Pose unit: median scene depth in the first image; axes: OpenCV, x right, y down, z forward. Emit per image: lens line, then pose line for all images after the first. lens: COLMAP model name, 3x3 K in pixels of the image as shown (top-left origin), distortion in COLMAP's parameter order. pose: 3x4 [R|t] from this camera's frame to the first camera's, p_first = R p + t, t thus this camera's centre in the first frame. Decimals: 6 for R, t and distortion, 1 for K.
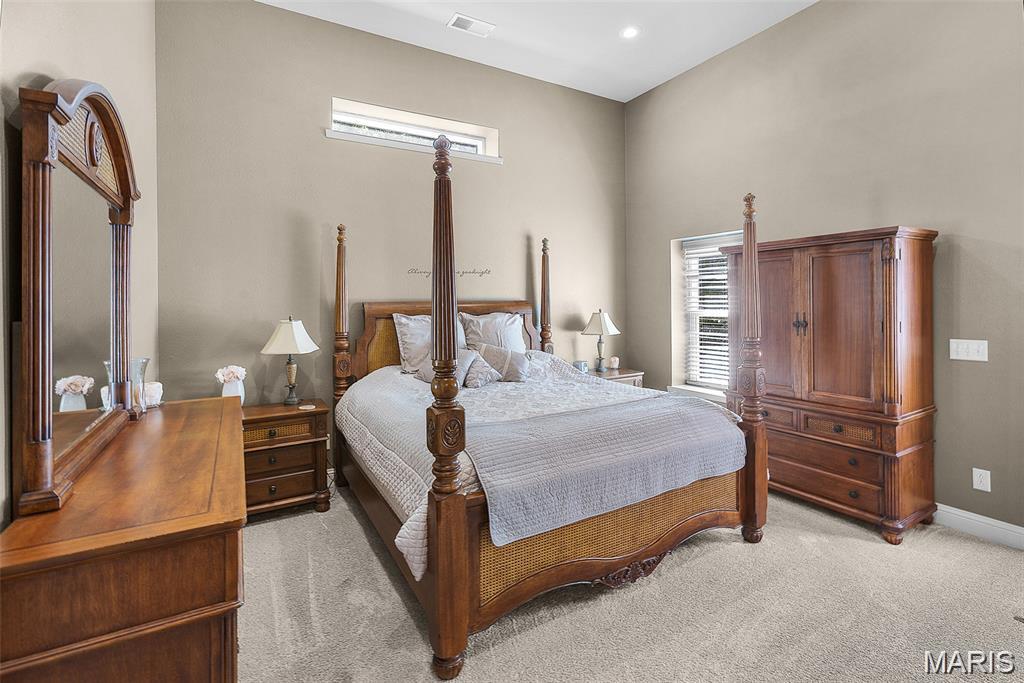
lens RADIAL K [[465.8, 0, 511.5], [0, 465.8, 299.0], [0, 0, 1]] dist [-0.010359, 0.004783]
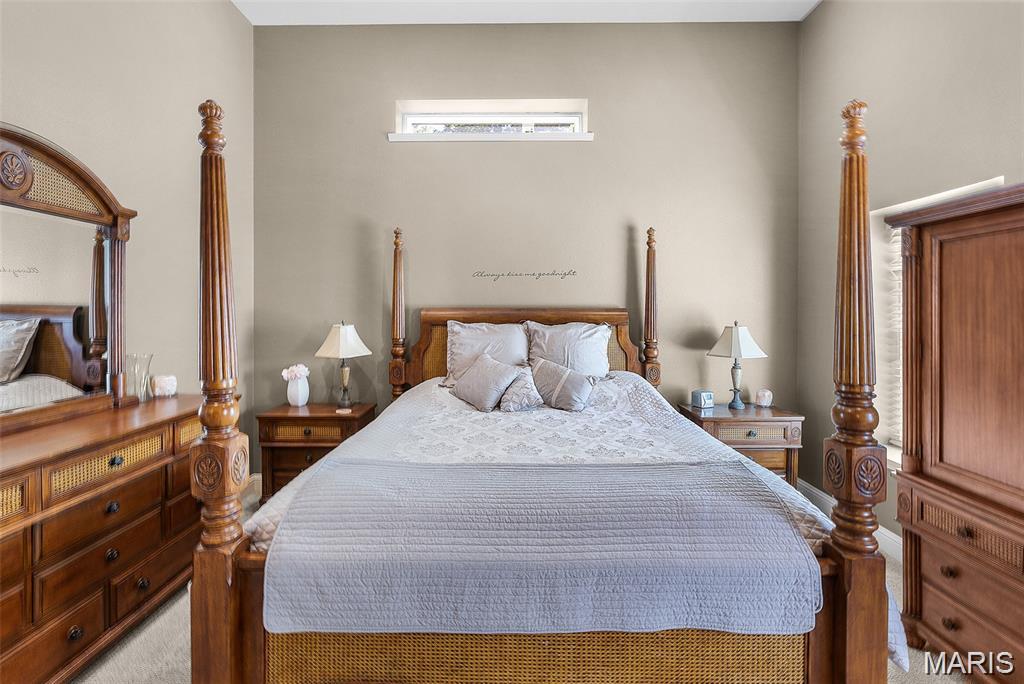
lens RADIAL K [[465.8, 0, 514.9], [0, 465.8, 311.1], [0, 0, 1]] dist [-0.010359, 0.004783]
pose [[0.859172, 0.013534, -0.511508, 0.338257], [-0.008182, 0.999886, 0.012714, -0.000356], [0.511622, -0.006738, 0.859184, 0.275903]]
